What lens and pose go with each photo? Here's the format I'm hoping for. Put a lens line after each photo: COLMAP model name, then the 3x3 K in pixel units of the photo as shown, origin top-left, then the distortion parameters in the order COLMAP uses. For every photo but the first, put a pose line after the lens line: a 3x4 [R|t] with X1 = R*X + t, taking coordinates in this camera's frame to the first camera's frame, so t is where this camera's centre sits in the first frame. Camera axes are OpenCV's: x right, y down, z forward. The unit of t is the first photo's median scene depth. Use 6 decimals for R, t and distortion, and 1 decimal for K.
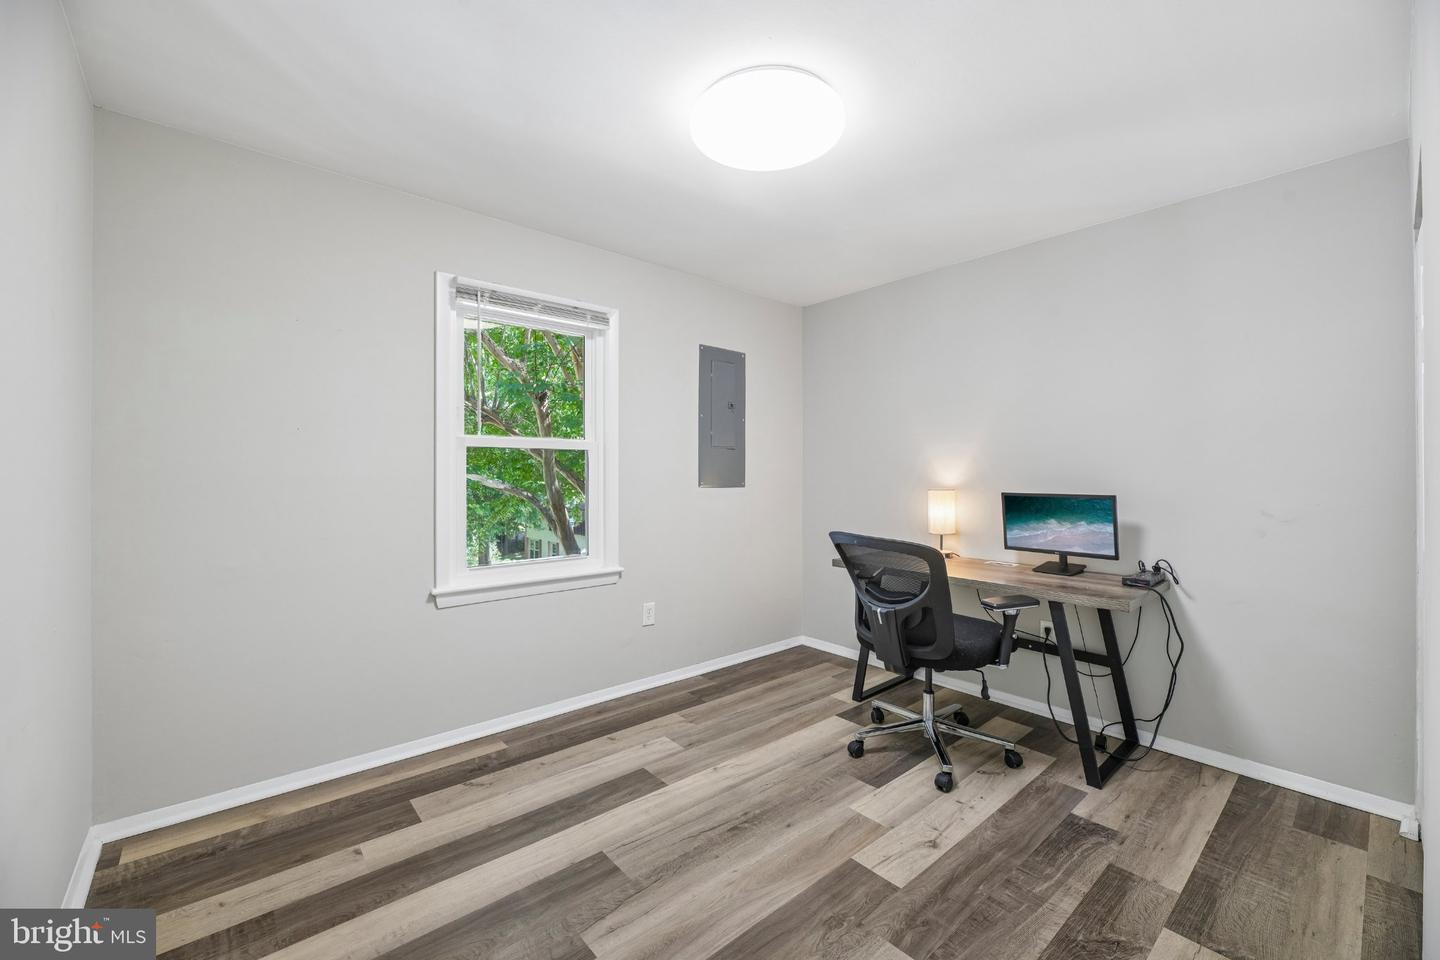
lens RADIAL K [[583.7, 0, 725.3], [0, 583.7, 484.4], [0, 0, 1]] dist [0.000990, -0.003901]
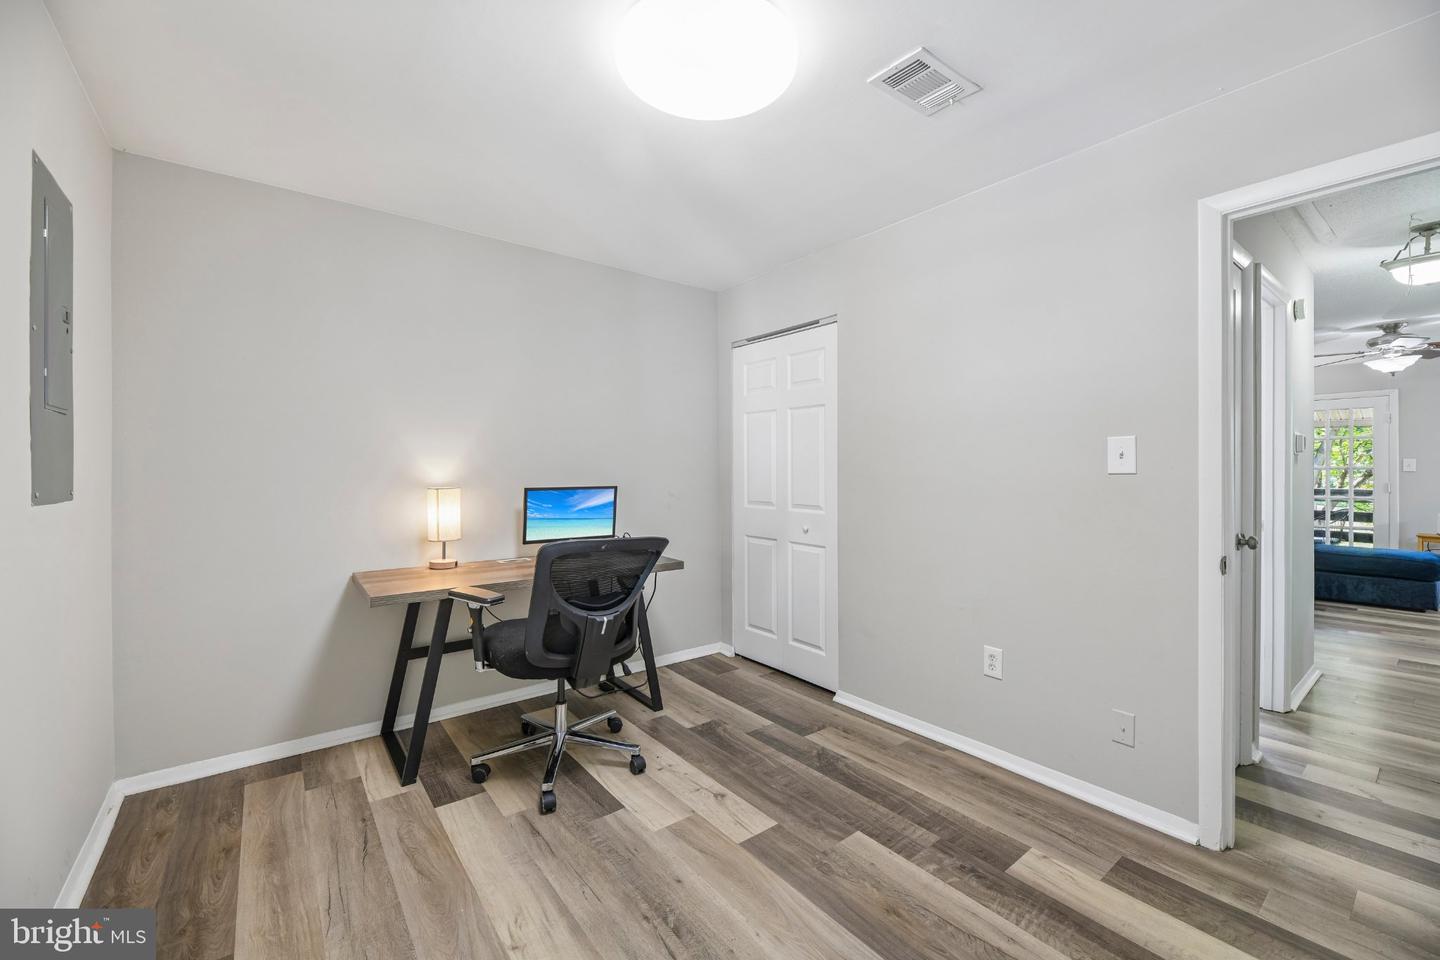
lens RADIAL K [[583.7, 0, 725.3], [0, 583.7, 484.4], [0, 0, 1]] dist [0.000990, -0.003901]
pose [[0.049128, -0.028215, 0.998394, -0.619225], [0.021648, 0.999396, 0.027178, -0.015153], [-0.998558, 0.020279, 0.049709, 0.749941]]
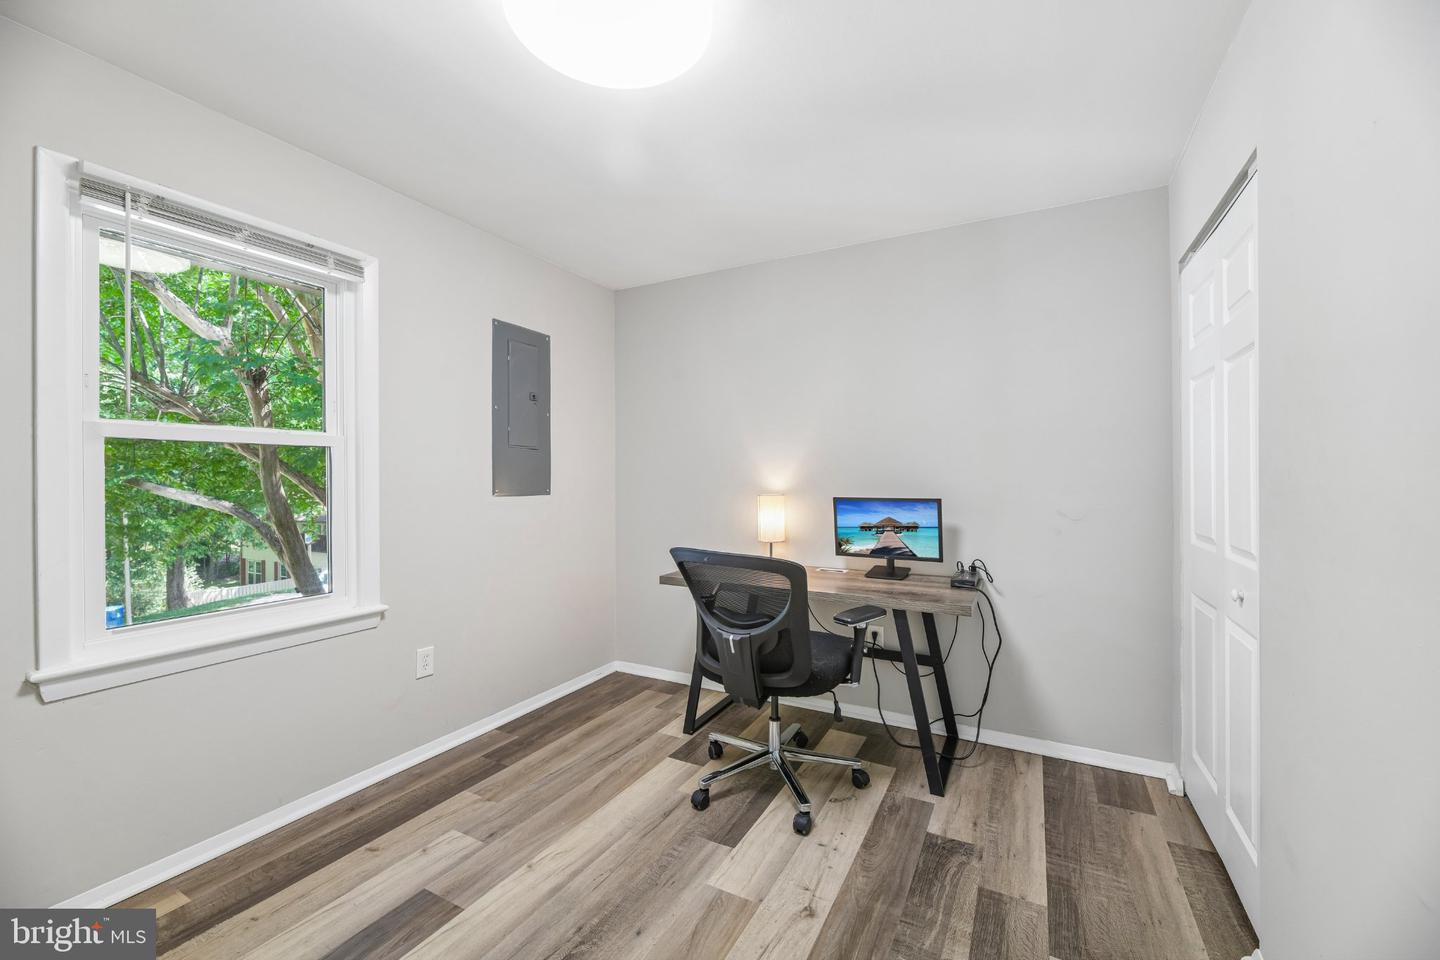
lens RADIAL K [[580.3, 0, 726.1], [0, 580.3, 484.7], [0, 0, 1]] dist [0.000548, -0.003840]
pose [[0.933388, -0.007453, 0.358791, -0.046832], [0.010006, 0.999936, -0.005257, -0.004380], [-0.358729, 0.008497, 0.933403, 0.200589]]
